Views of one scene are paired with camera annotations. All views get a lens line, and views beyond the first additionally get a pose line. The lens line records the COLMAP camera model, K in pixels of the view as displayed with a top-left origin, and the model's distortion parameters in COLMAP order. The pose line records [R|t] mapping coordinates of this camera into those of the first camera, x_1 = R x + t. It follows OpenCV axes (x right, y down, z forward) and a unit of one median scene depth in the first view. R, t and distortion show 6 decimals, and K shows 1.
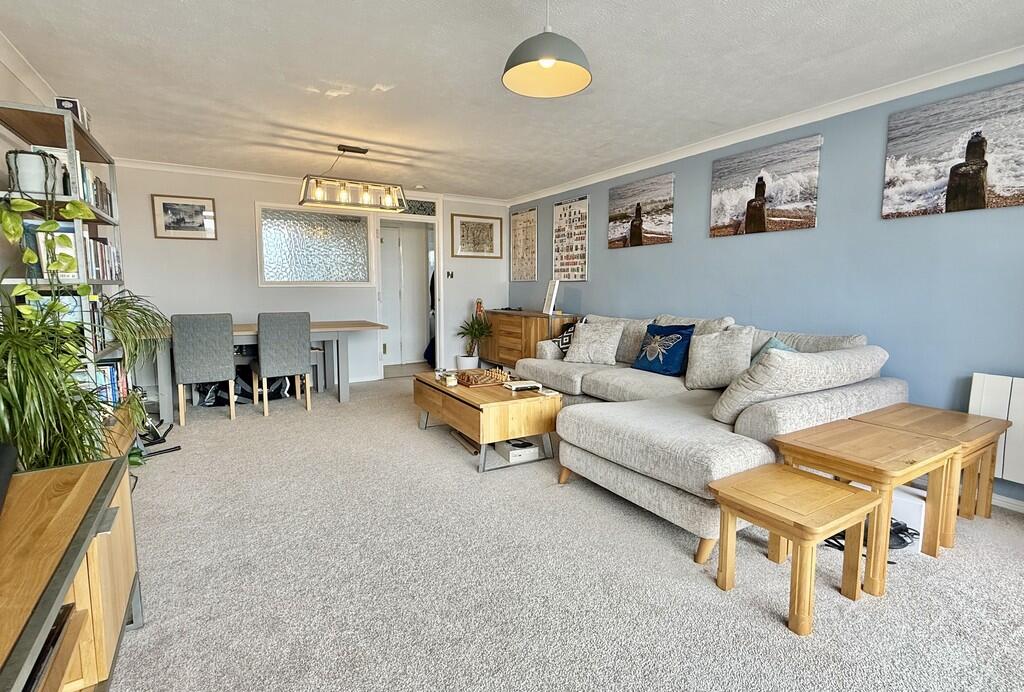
lens RADIAL K [[478.9, 0, 511.5], [0, 478.9, 337.5], [0, 0, 1]] dist [0.001048, 0.000098]
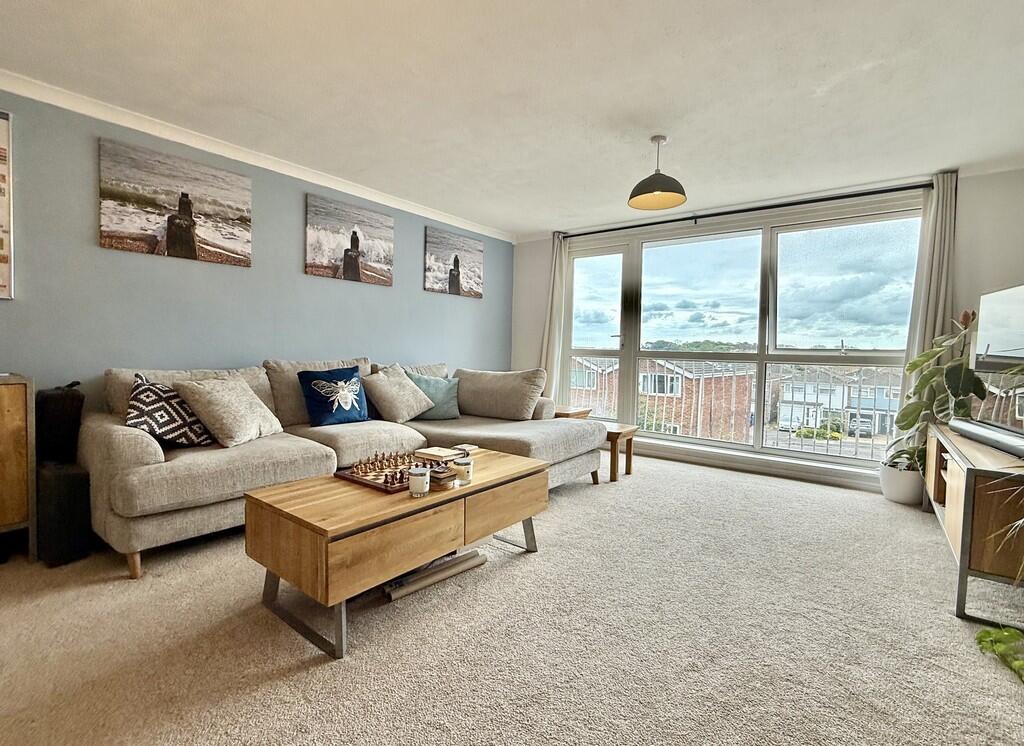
lens RADIAL K [[482.2, 0, 507.6], [0, 482.2, 374.5], [0, 0, 1]] dist [-0.003750, 0.000210]
pose [[-0.355332, -0.057809, 0.932951, -0.554297], [0.076620, 0.992926, 0.090708, -0.064806], [-0.931595, 0.103714, -0.348389, 0.901620]]
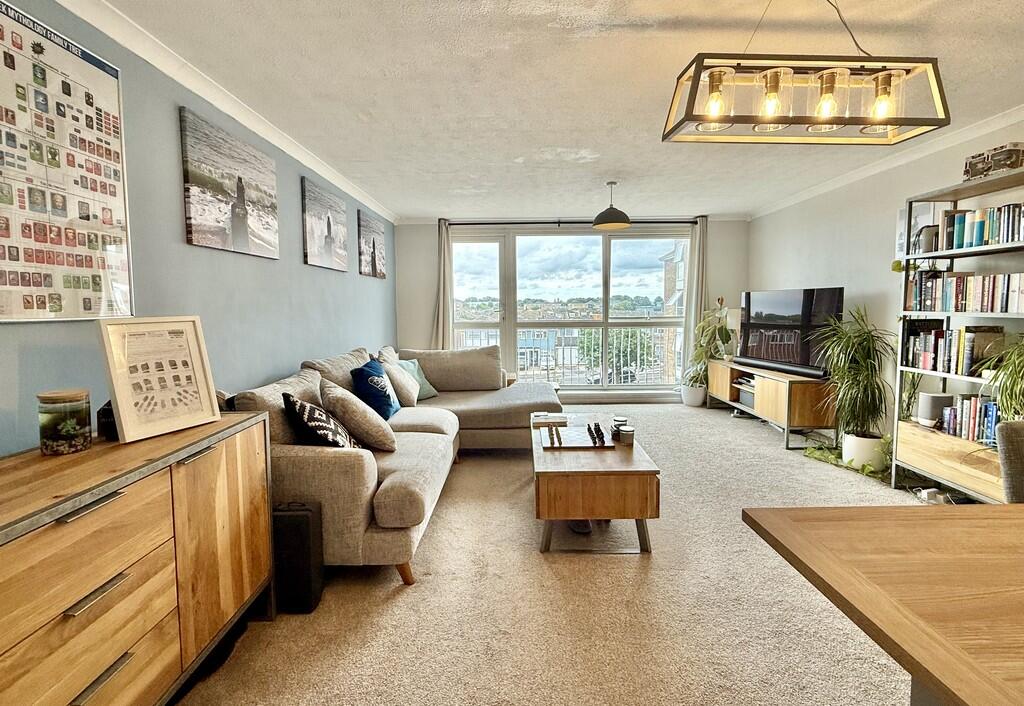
lens RADIAL K [[480.0, 0, 509.0], [0, 480.0, 346.7], [0, 0, 1]] dist [-0.001202, 0.000855]
pose [[-0.851622, -0.036838, 0.522860, -0.322610], [0.065271, 0.982310, 0.175519, -0.175459], [-0.520076, 0.183604, -0.834152, 1.430998]]
